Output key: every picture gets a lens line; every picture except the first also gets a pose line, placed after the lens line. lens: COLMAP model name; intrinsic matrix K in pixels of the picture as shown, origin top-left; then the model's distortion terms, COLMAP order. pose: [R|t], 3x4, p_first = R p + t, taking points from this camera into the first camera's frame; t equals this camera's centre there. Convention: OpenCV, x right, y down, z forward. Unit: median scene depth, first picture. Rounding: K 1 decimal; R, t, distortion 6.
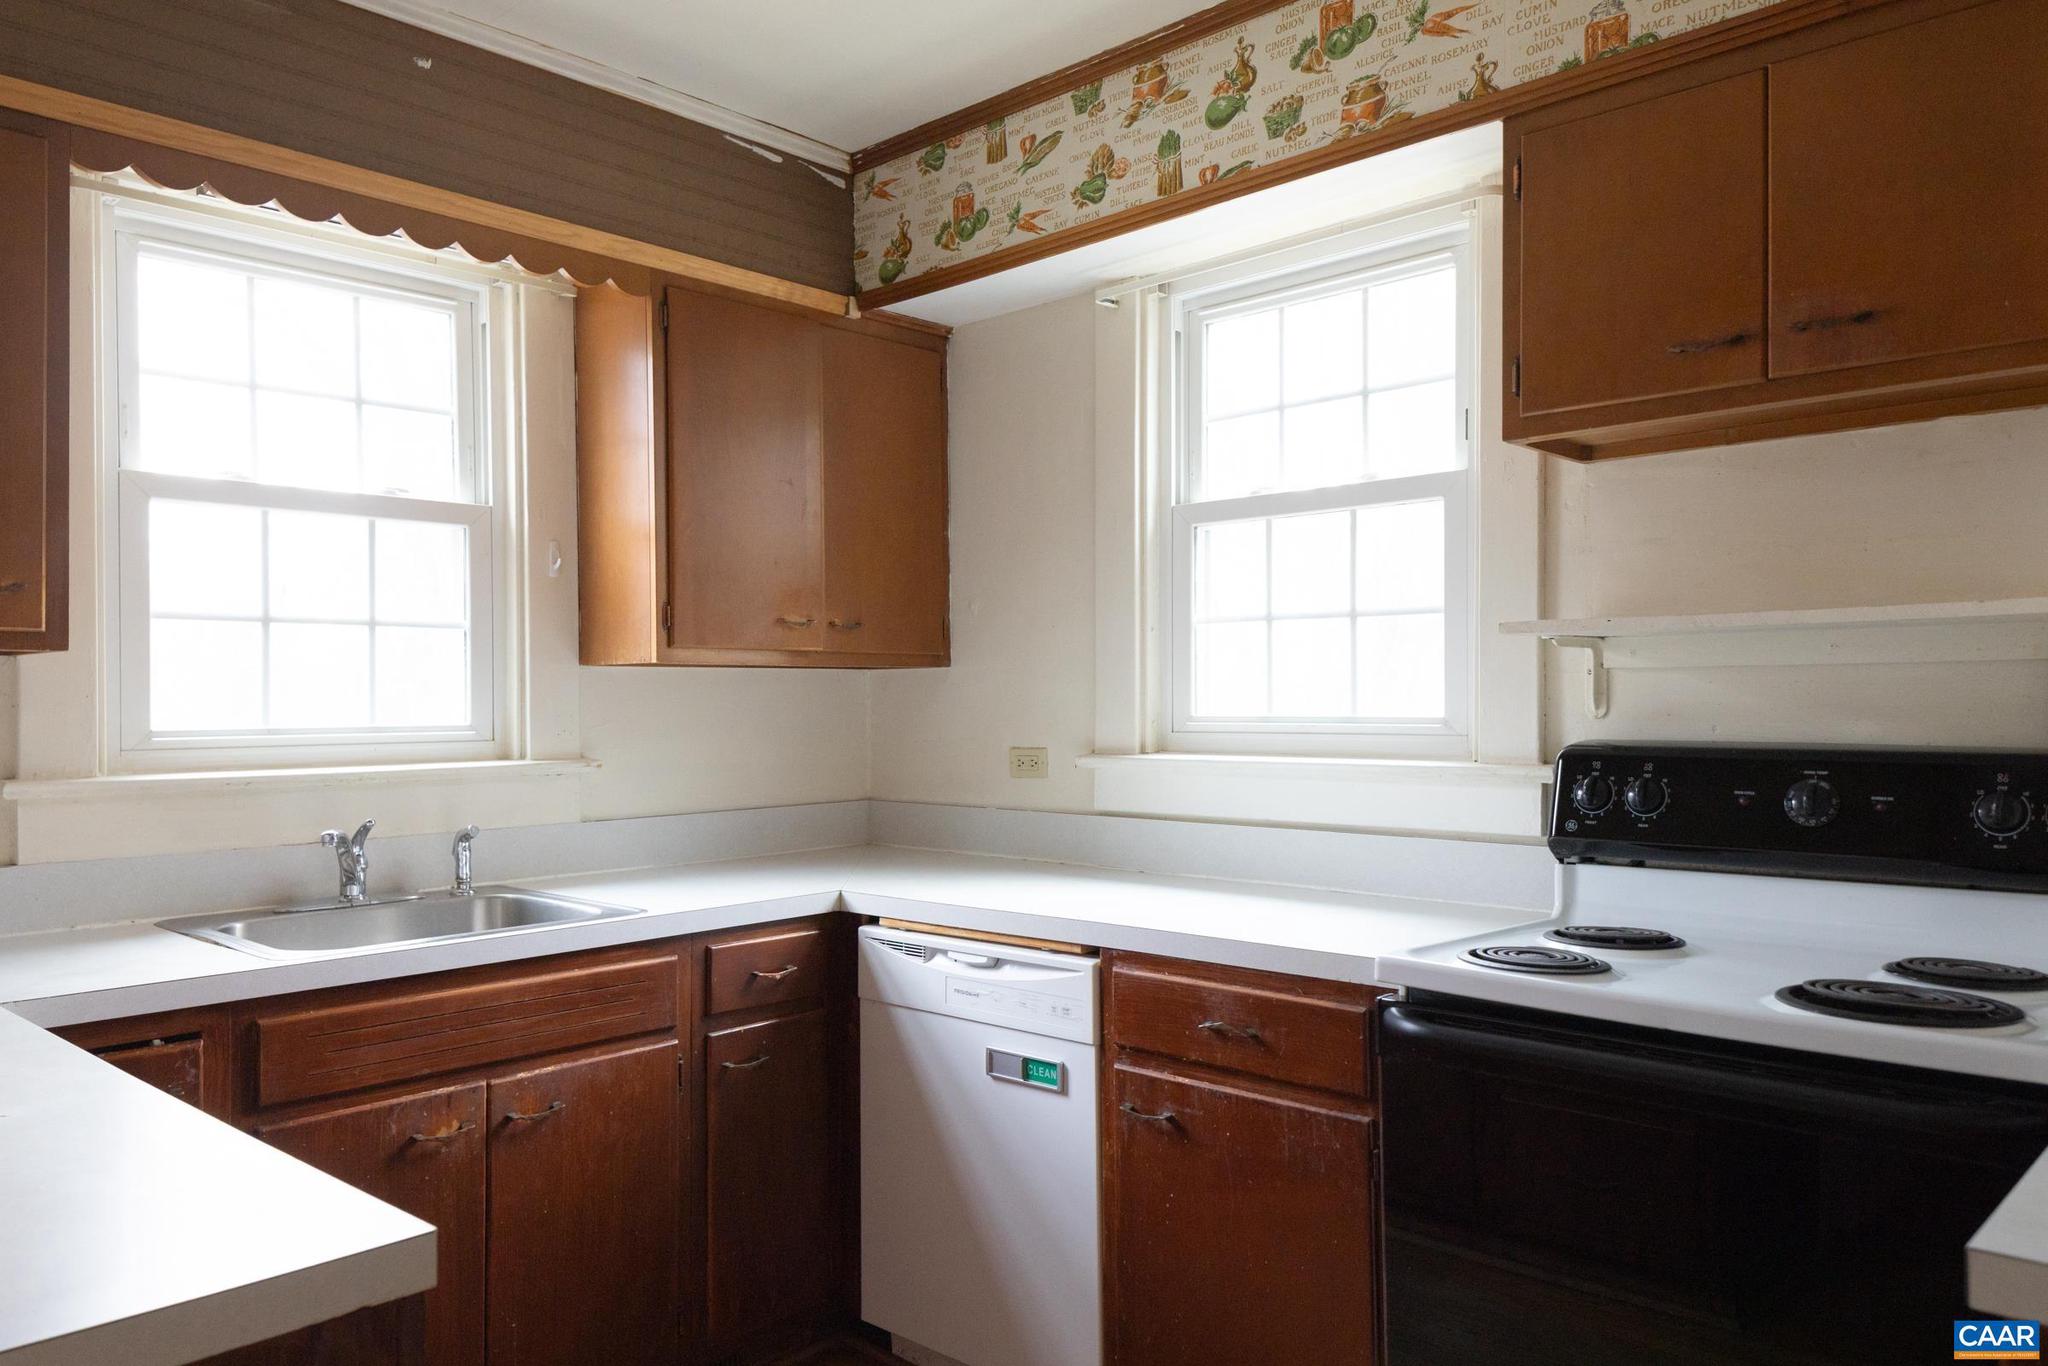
lens RADIAL K [[1486.2, 0, 989.7], [0, 1486.2, 676.2], [0, 0, 1]] dist [0.084652, -0.052470]
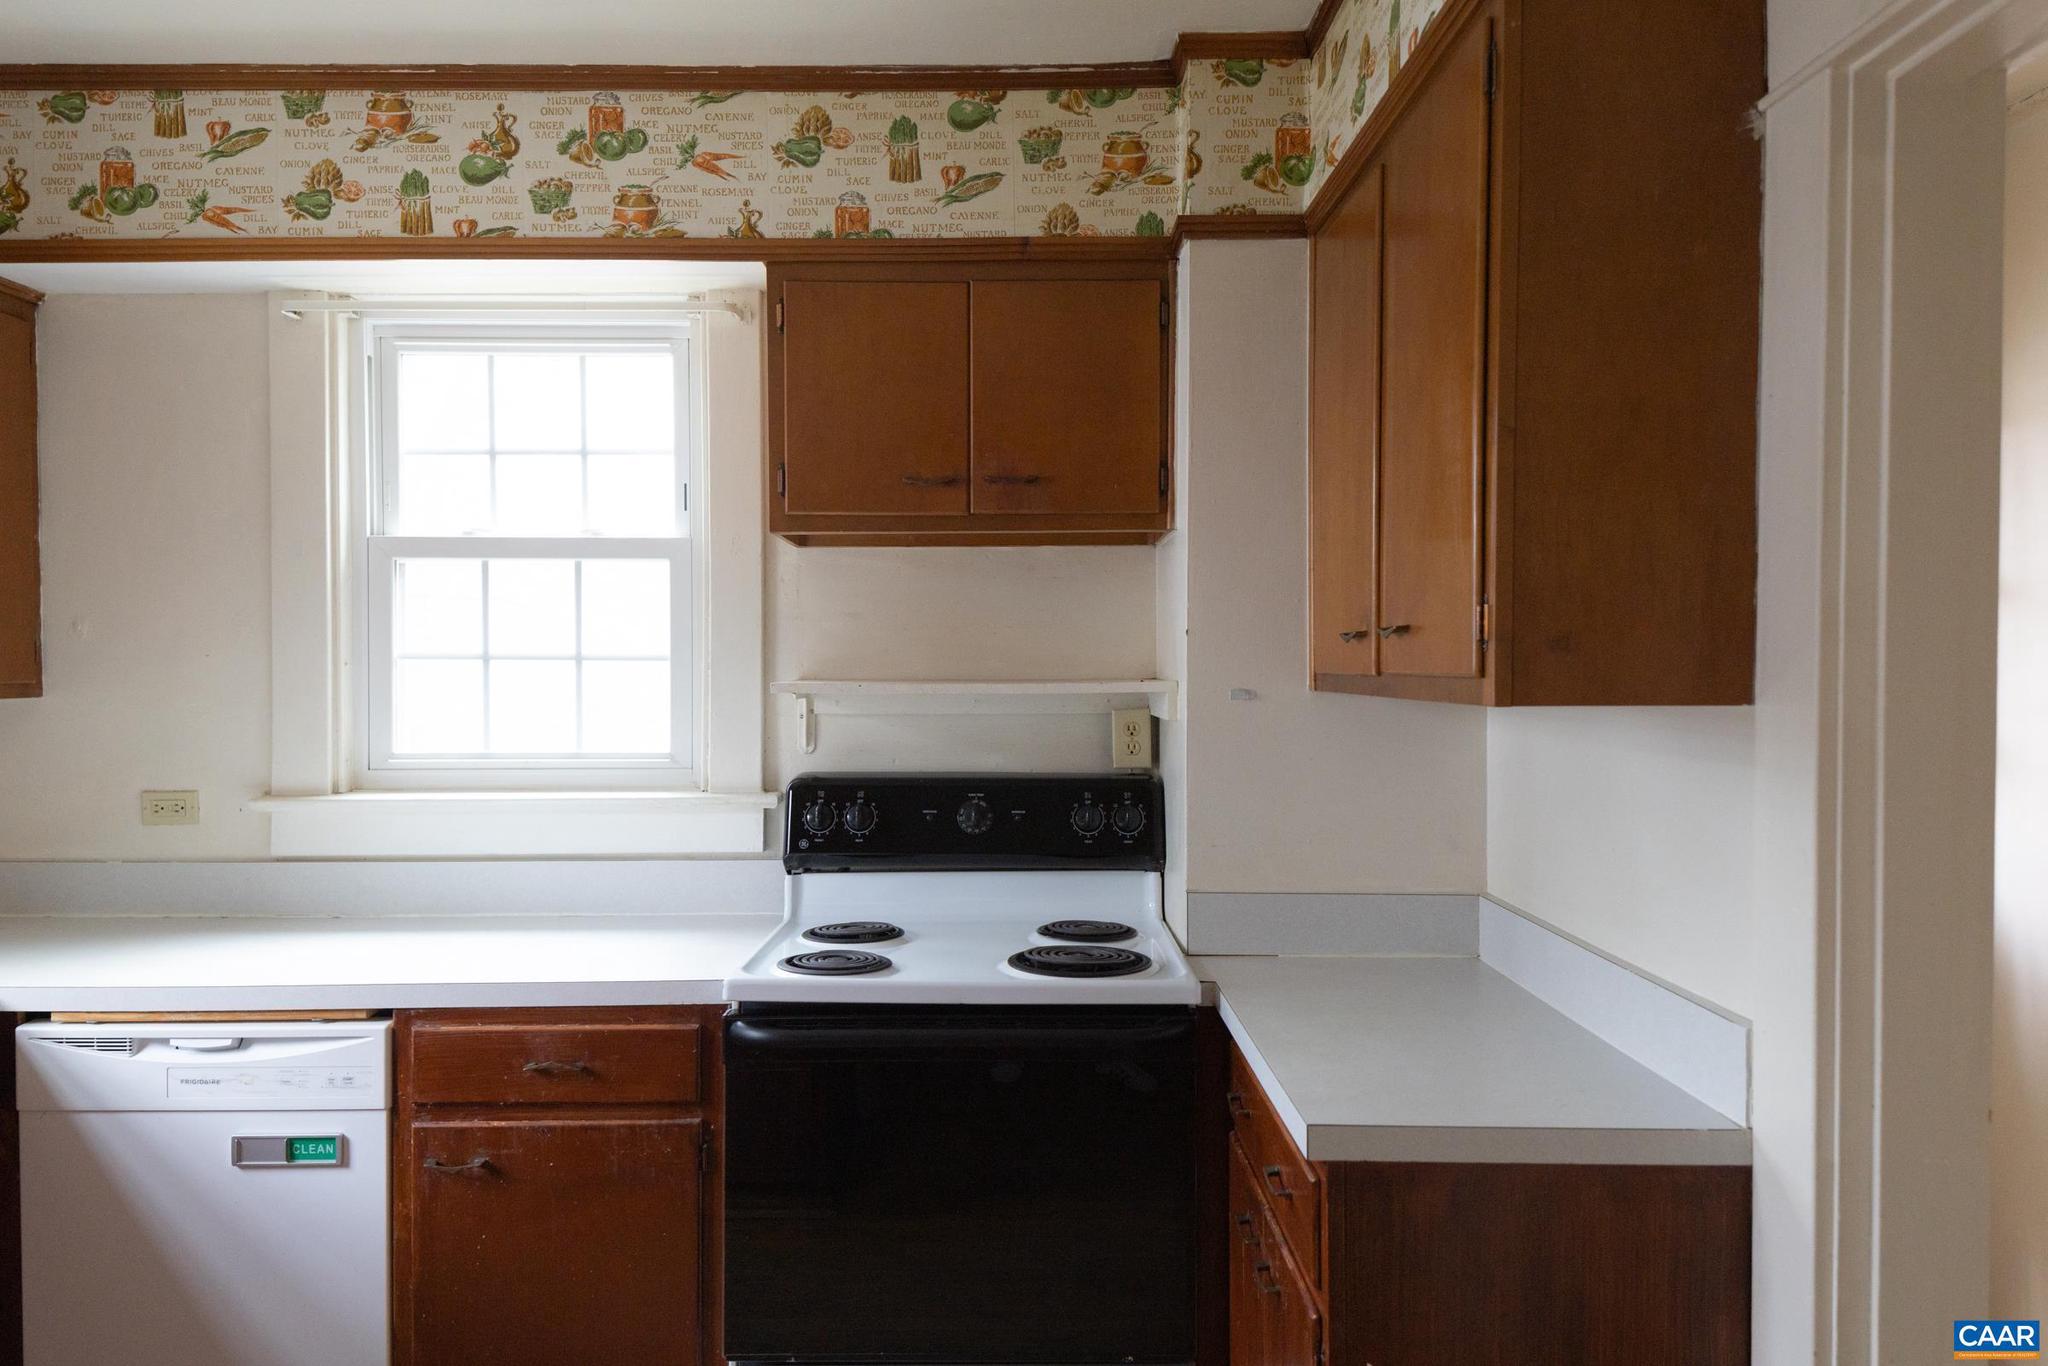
lens RADIAL K [[1413.1, 0, 1015.6], [0, 1413.1, 675.5], [0, 0, 1]] dist [0.086596, -0.082290]
pose [[0.720641, 0.000438, 0.693309, -0.252043], [-0.015874, 0.999748, 0.015868, -0.051690], [-0.693127, -0.022441, 0.720466, 0.035988]]
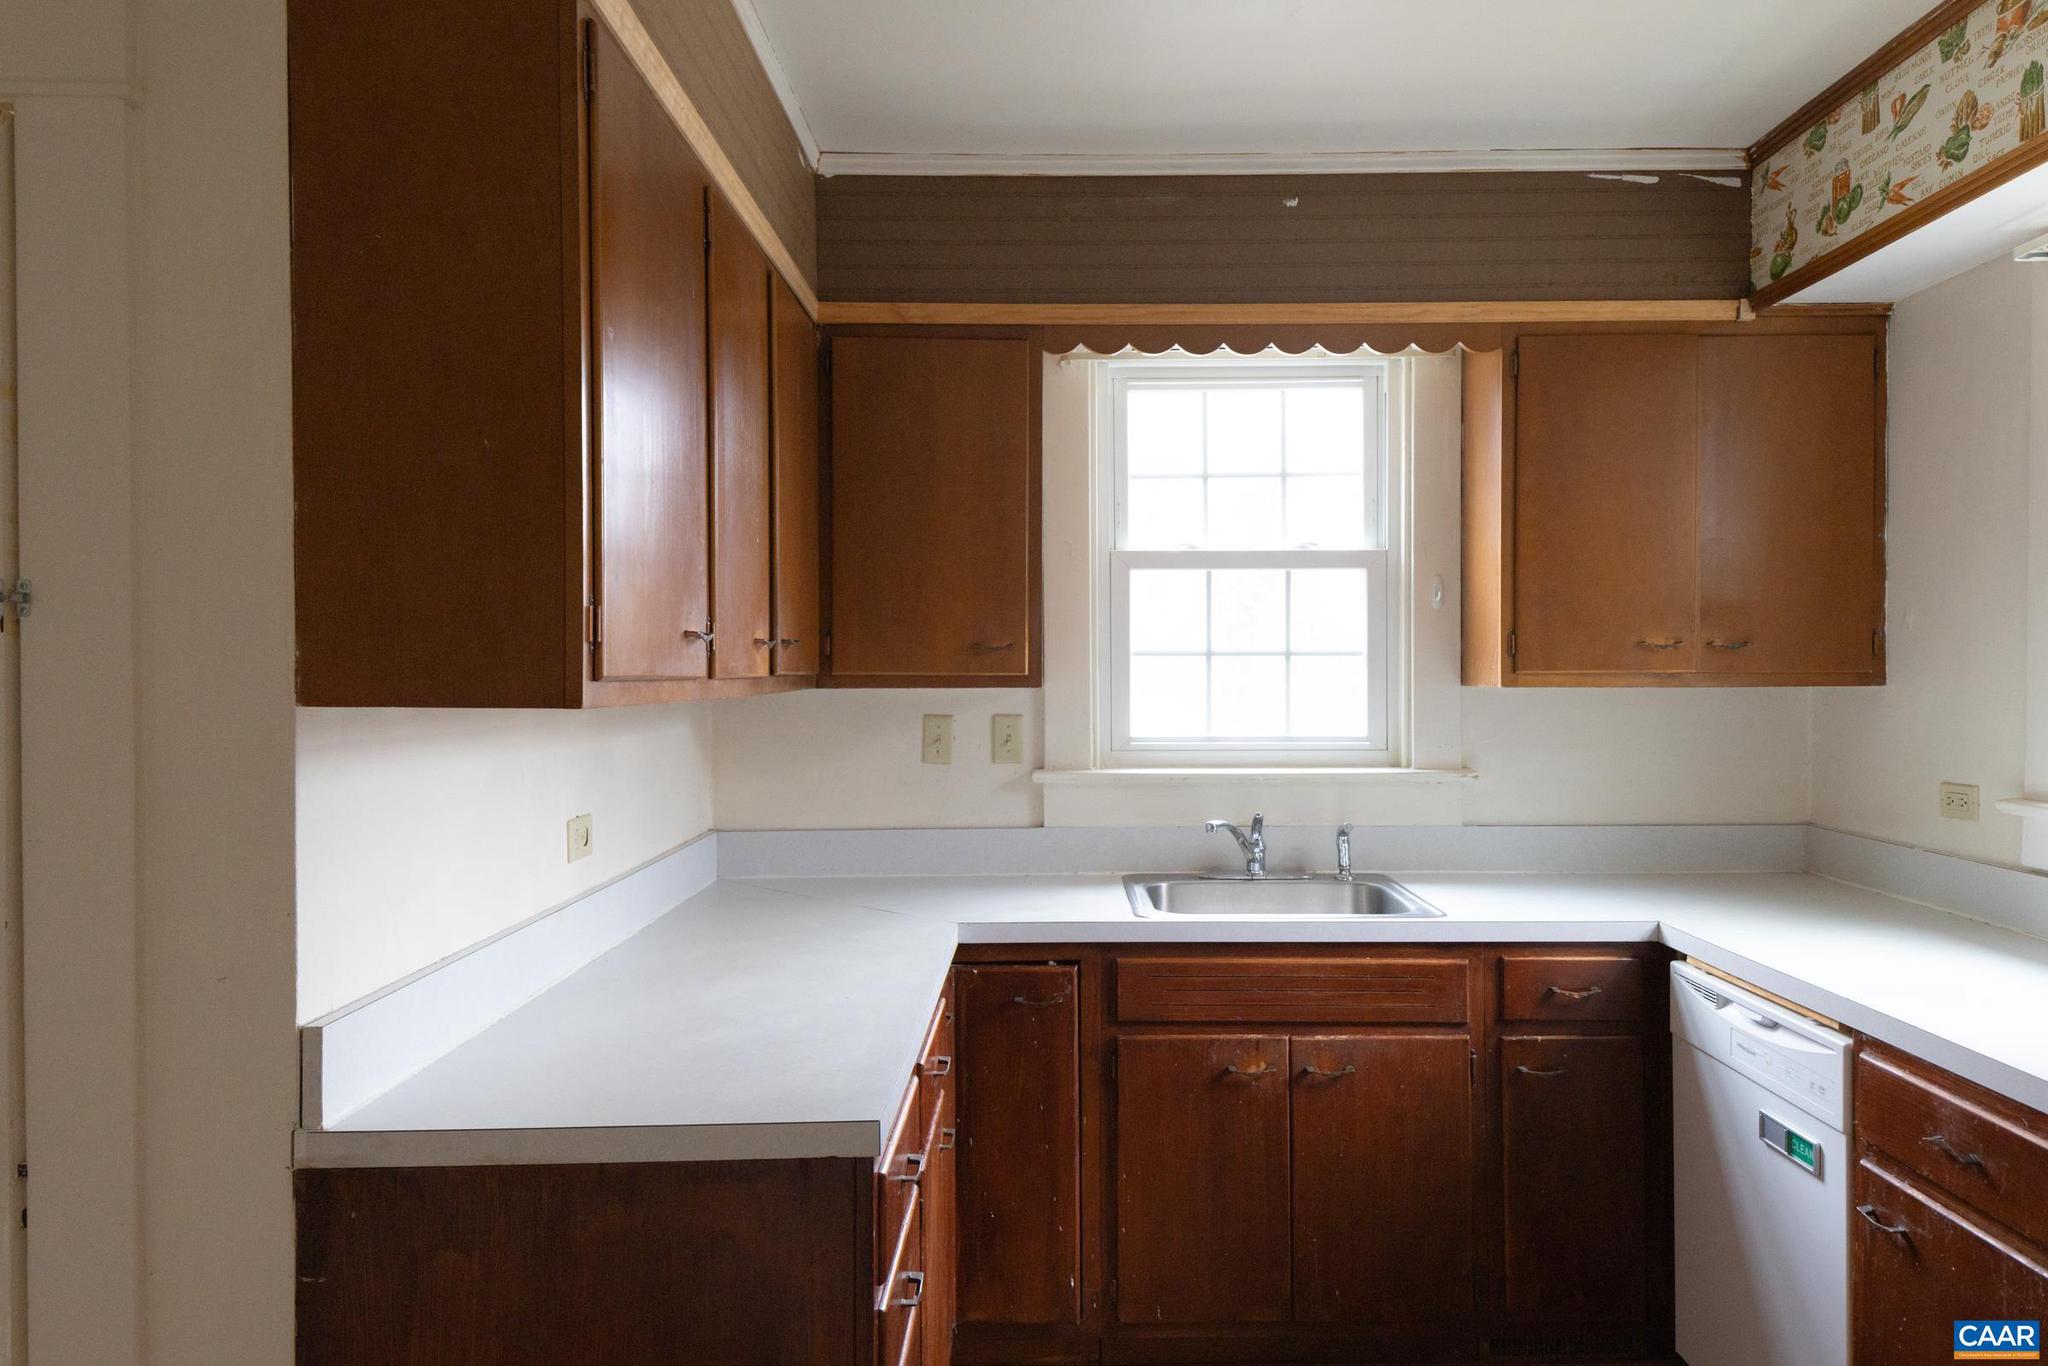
lens RADIAL K [[1413.1, 0, 1039.7], [0, 1413.1, 673.8], [0, 0, 1]] dist [0.086596, -0.082290]
pose [[0.689045, 0.006537, -0.724690, 0.321806], [0.013485, 0.999671, 0.021839, -0.050179], [0.724594, -0.024820, 0.688729, 0.045355]]
